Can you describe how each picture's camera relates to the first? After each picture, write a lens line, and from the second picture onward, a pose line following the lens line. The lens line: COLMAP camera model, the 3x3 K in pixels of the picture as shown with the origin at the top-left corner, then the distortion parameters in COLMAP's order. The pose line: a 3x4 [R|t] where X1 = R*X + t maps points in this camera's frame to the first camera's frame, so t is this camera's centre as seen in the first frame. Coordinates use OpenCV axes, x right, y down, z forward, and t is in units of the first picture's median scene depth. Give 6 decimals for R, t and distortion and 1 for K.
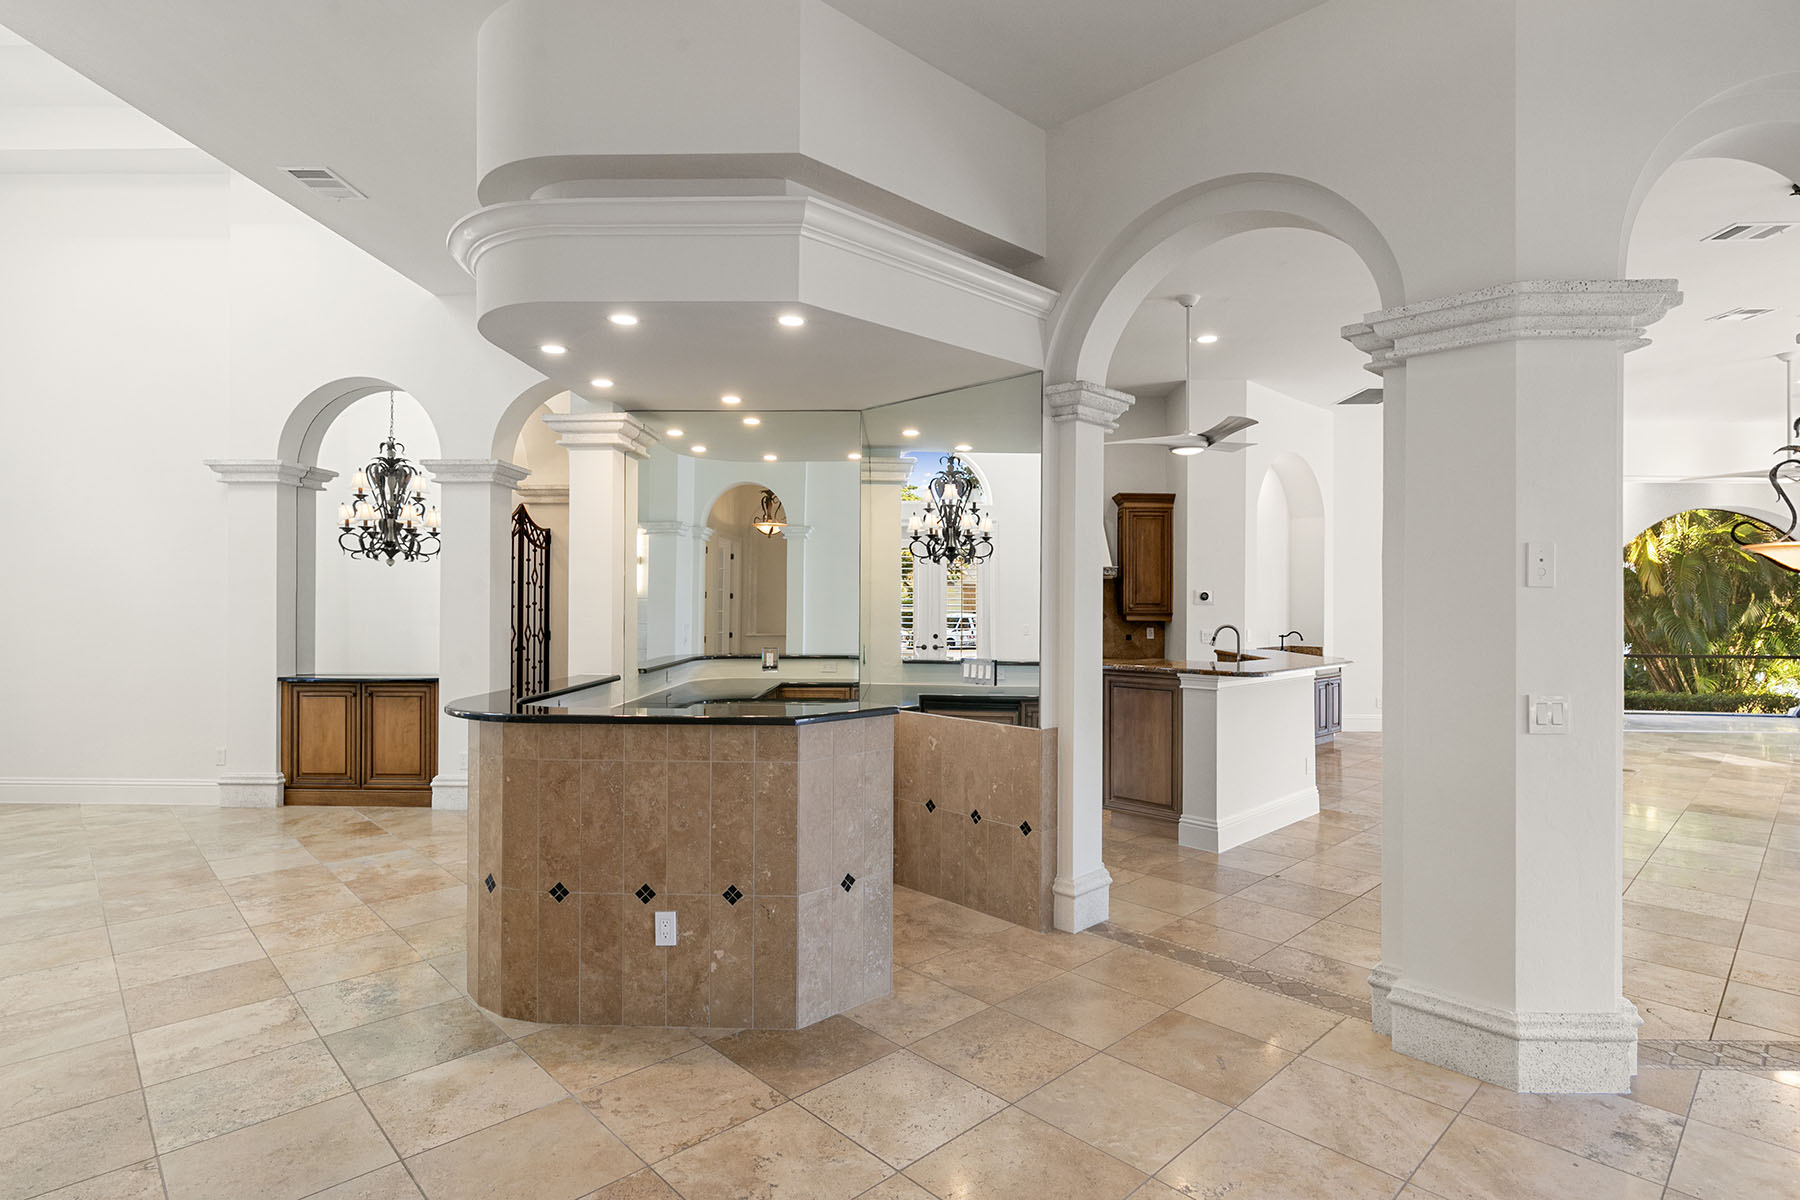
lens RADIAL K [[927.0, 0, 900.0], [0, 927.0, 600.0], [0, 0, 1]] dist [0.001993, 0.001012]
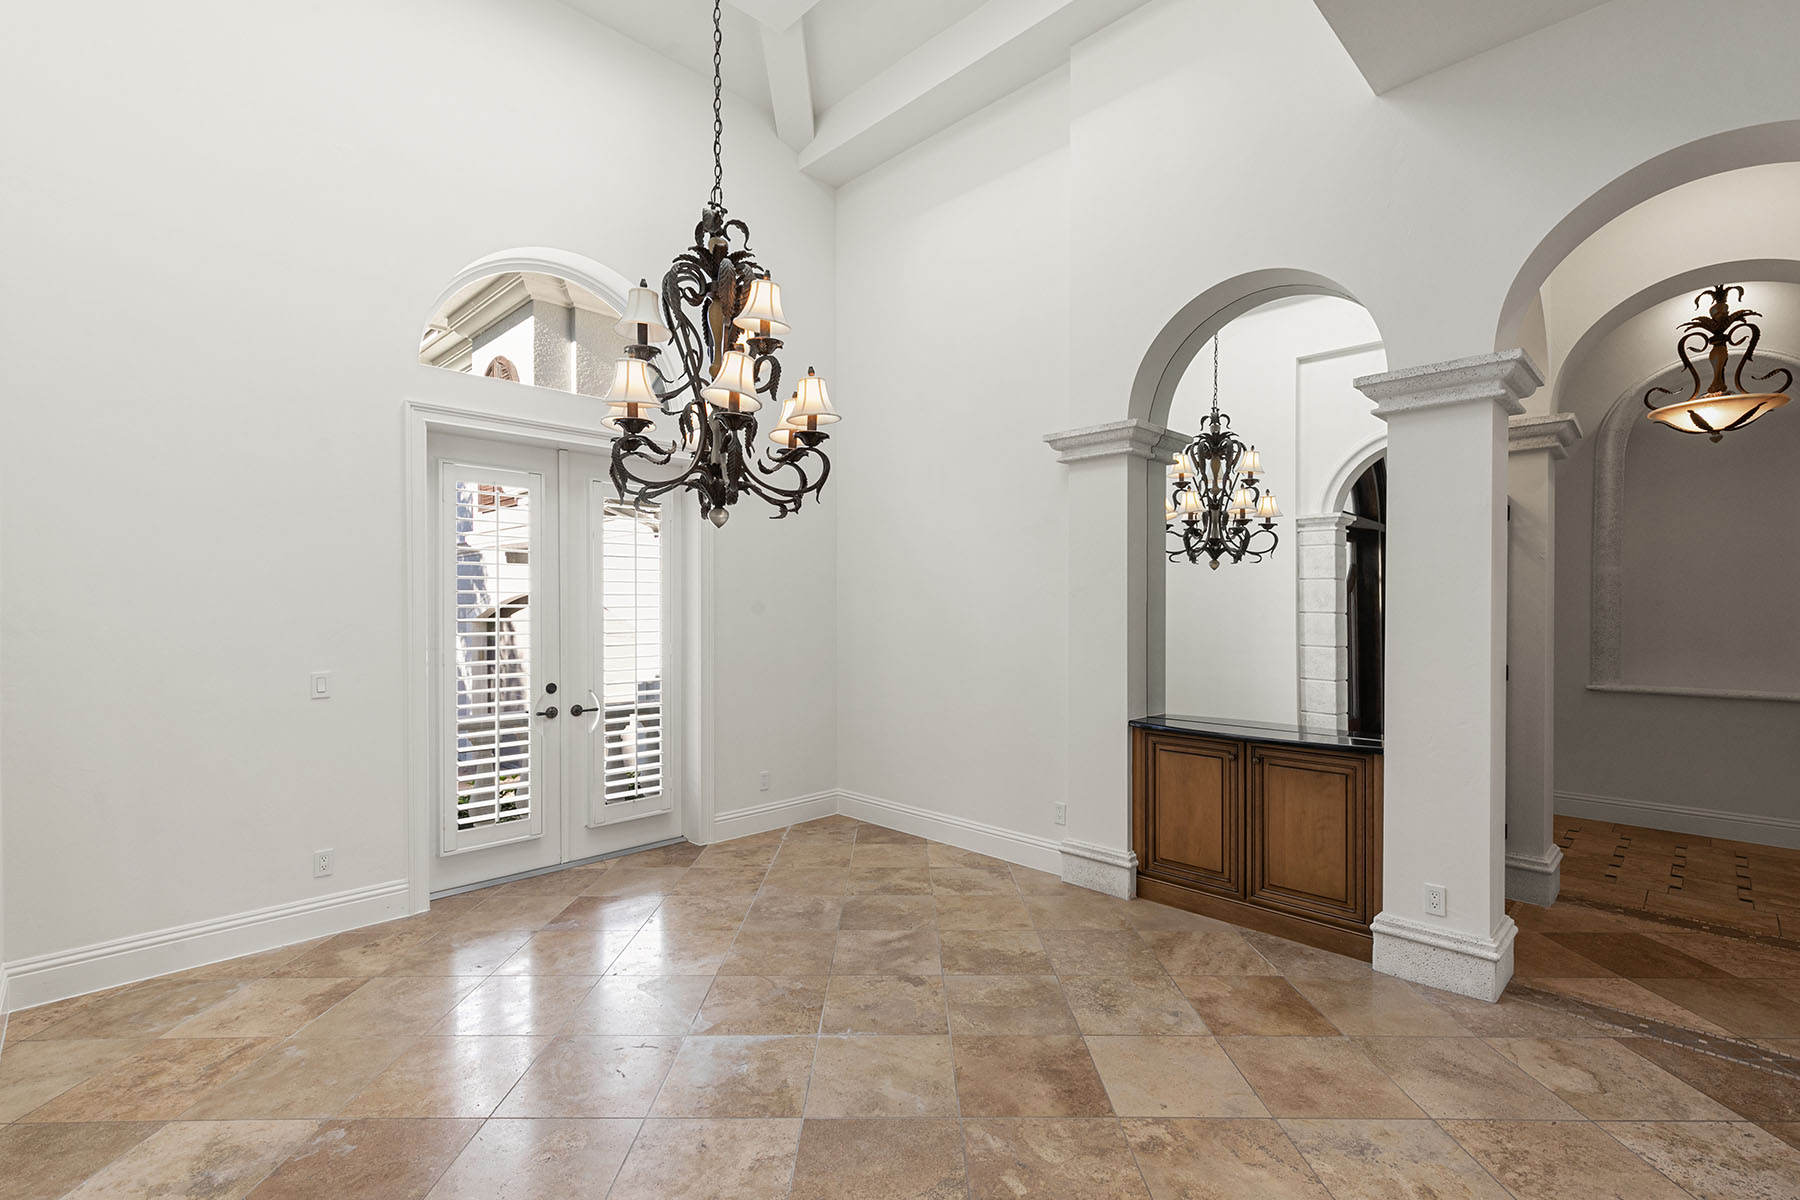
lens RADIAL K [[805.6, 0, 900.0], [0, 805.6, 600.0], [0, 0, 1]] dist [0.000809, 0.000060]
pose [[0.732632, -0.011793, -0.680523, -0.368035], [0.005794, 0.999922, -0.011090, -0.005750], [0.680601, 0.004182, 0.732643, 0.410999]]
